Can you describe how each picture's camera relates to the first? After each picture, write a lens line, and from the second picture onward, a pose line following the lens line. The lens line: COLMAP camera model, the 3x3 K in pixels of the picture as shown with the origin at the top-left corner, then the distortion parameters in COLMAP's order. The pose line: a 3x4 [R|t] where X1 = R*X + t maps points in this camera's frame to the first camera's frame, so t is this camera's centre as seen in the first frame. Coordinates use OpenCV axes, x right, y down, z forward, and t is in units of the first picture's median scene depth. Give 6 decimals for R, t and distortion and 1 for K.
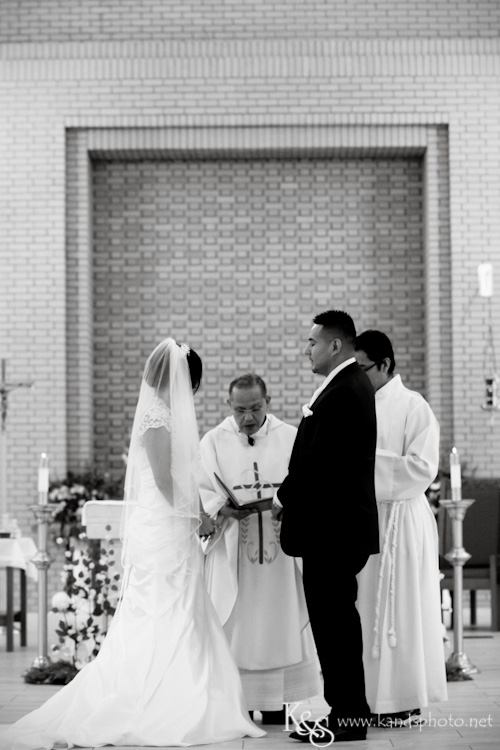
lens RADIAL K [[4363.8, 0, 249.6], [0, 4363.8, 375.9], [0, 0, 1]] dist [0.166314, 0.000000]
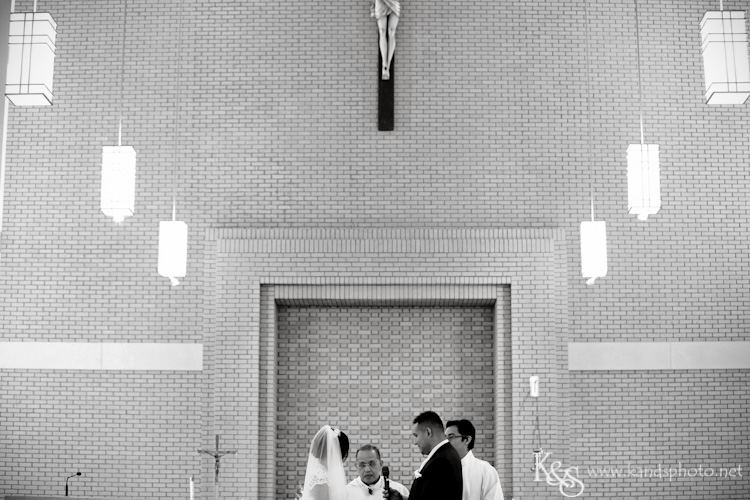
lens RADIAL K [[4363.8, 0, 380.5], [0, 4363.8, 249.6], [0, 0, 1]] dist [0.166314, 0.000000]
pose [[0.999934, 0.009895, -0.005881, 0.008797], [-0.010125, 0.999131, -0.040427, -0.007494], [0.005476, 0.040484, 0.999165, -0.527816]]
